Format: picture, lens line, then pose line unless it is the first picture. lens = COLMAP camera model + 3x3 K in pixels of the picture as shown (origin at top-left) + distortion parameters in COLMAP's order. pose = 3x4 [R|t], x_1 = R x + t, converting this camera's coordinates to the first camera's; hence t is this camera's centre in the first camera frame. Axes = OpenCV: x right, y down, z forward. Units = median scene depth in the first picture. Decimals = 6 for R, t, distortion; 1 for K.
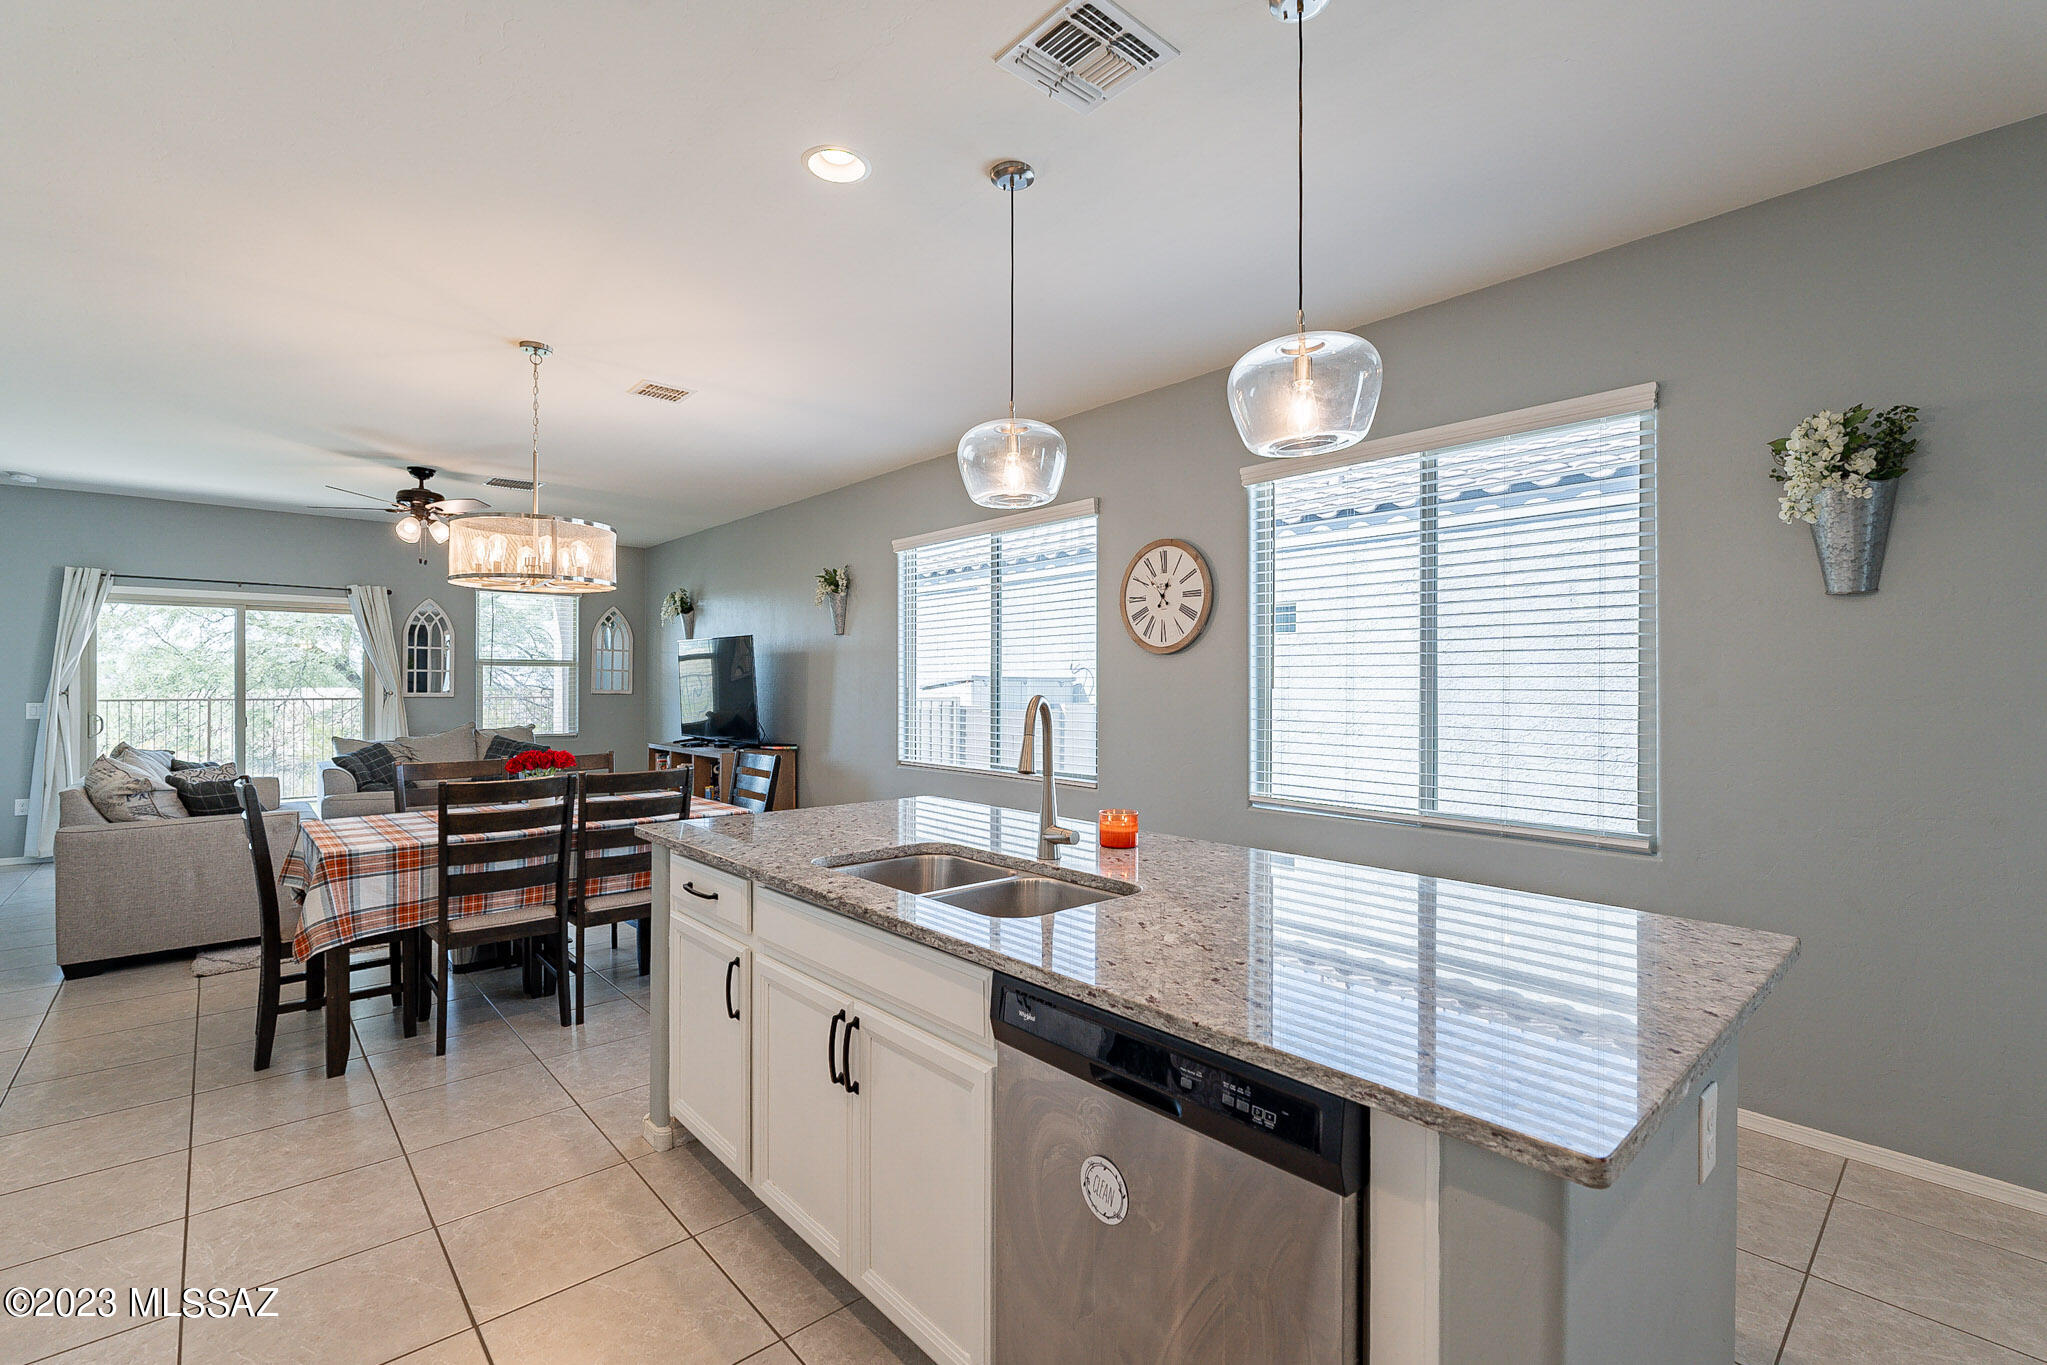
lens RADIAL K [[894.3, 0, 1014.8], [0, 894.3, 683.6], [0, 0, 1]] dist [-0.001006, -0.000496]
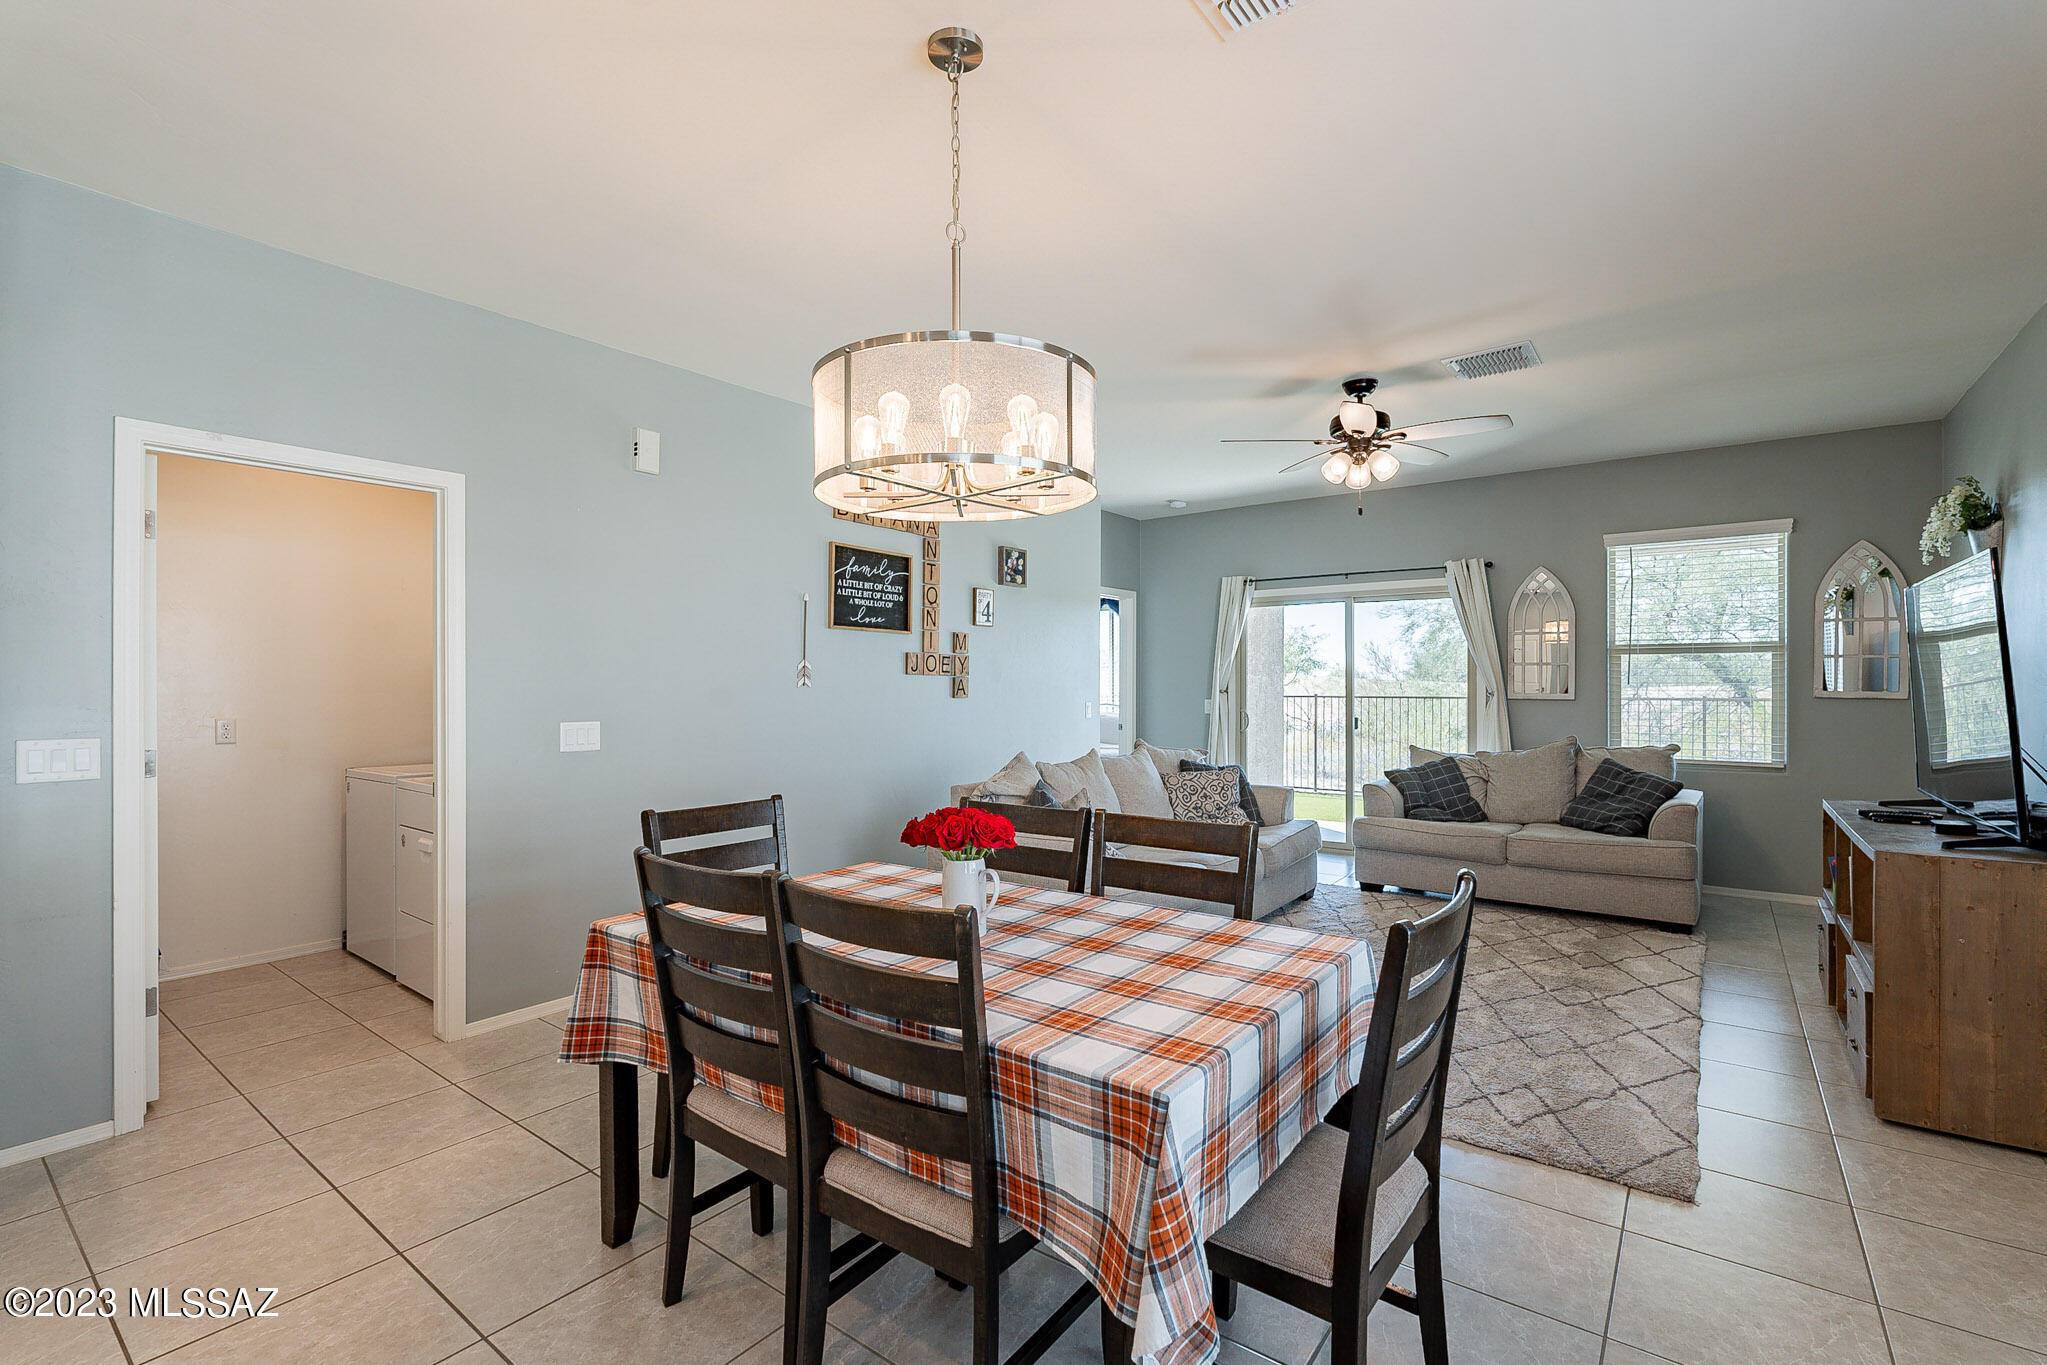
lens RADIAL K [[910.2, 0, 1023.5], [0, 910.2, 682.5], [0, 0, 1]] dist [-0.001929, 0.000047]
pose [[0.196033, -0.002190, -0.980595, 0.001404], [0.004038, 0.999991, -0.001427, 0.000626], [0.980589, -0.003680, 0.196040, 0.551981]]
